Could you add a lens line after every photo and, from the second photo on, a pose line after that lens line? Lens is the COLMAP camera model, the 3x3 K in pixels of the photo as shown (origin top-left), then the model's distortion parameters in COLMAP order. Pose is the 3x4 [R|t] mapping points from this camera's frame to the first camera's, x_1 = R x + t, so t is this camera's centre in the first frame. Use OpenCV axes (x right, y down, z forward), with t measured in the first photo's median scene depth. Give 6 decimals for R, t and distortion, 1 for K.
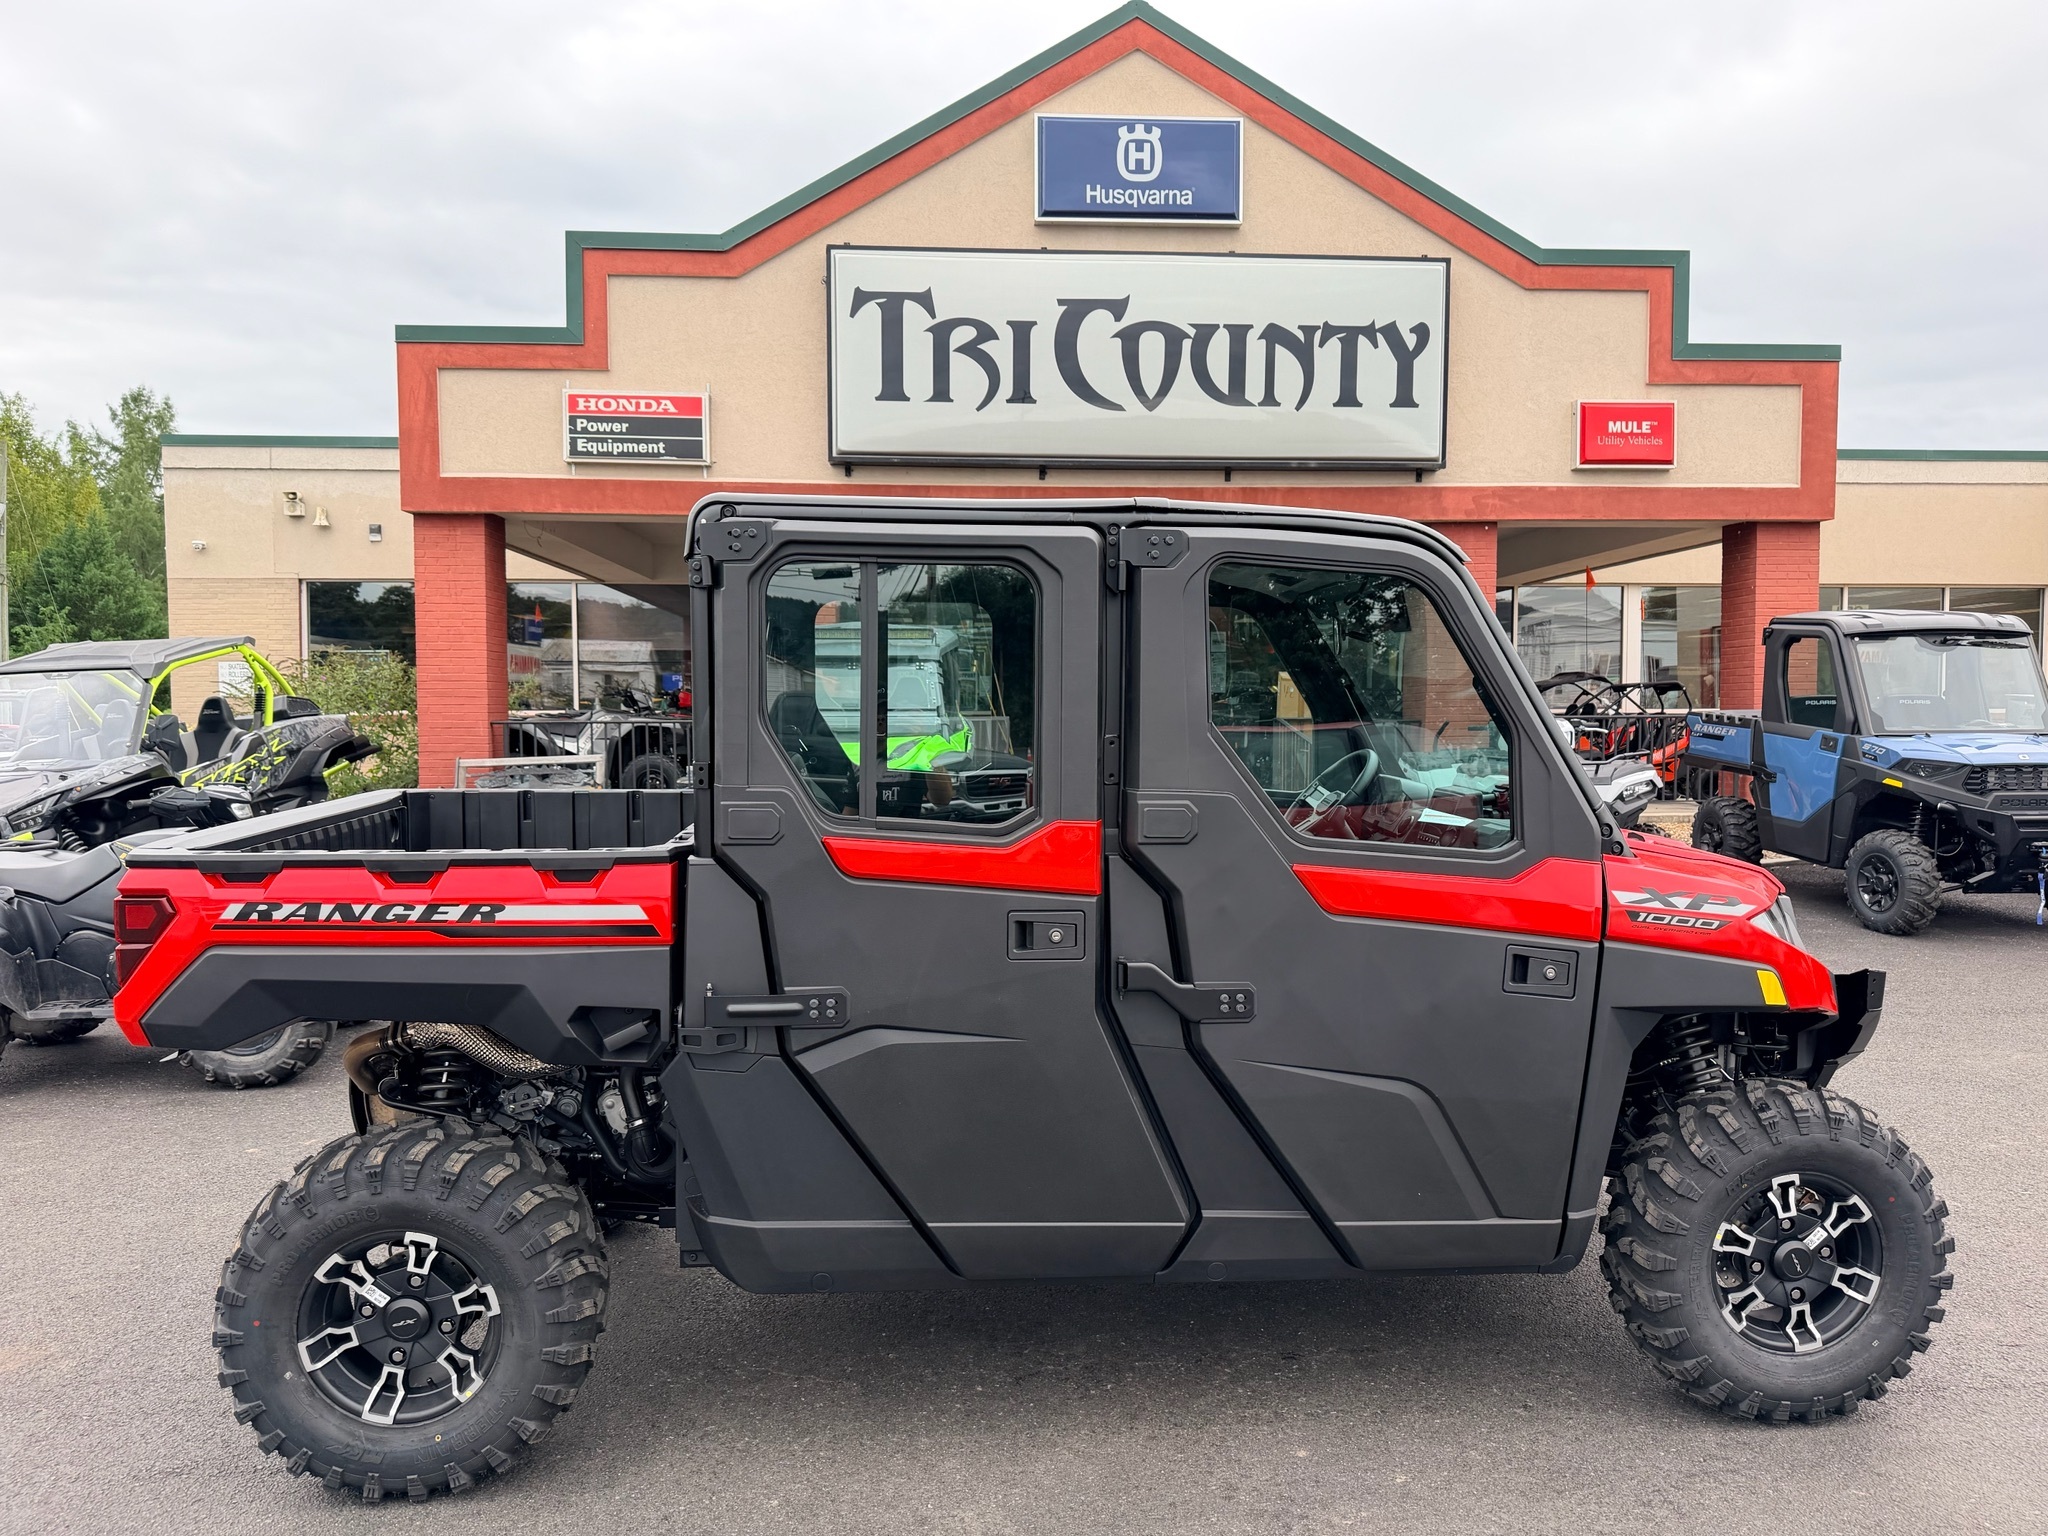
lens RADIAL K [[1648.4, 0, 1024.0], [0, 1648.4, 768.0], [0, 0, 1]] dist [0.095147, 0.001661]
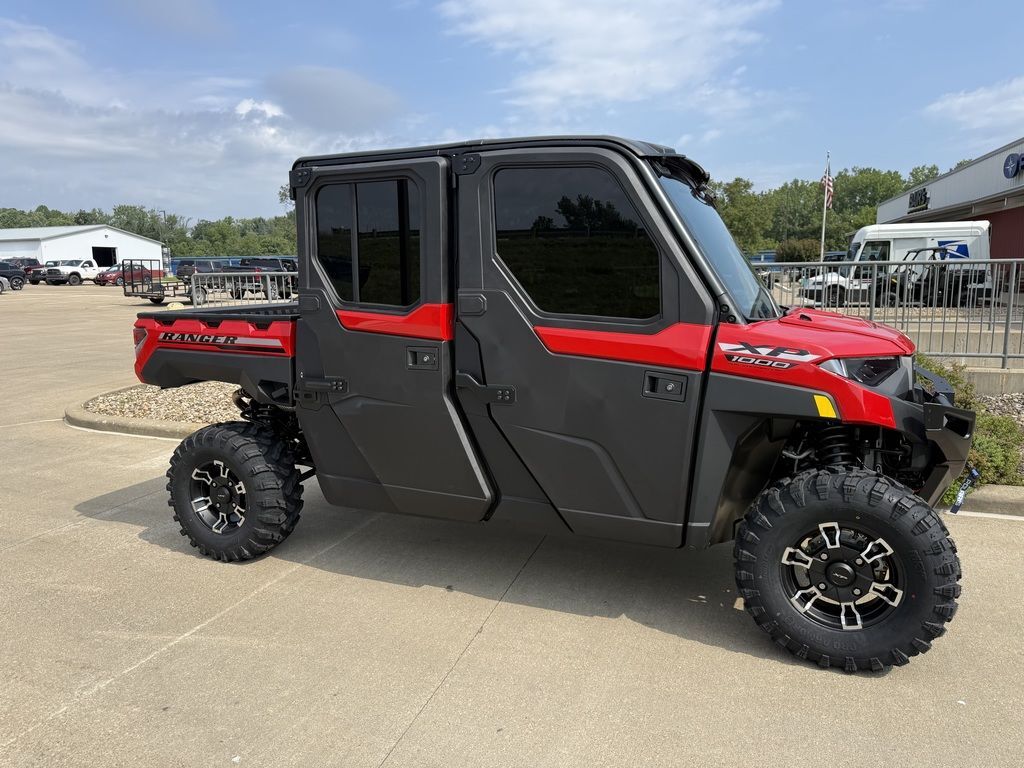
lens RADIAL K [[824.2, 0, 512.0], [0, 824.2, 384.0], [0, 0, 1]] dist [0.095147, 0.001661]
pose [[0.833136, 0.043108, -0.551386, 0.687501], [-0.006313, 0.997634, 0.068458, 0.061650], [0.553032, -0.053554, 0.831437, 0.178982]]
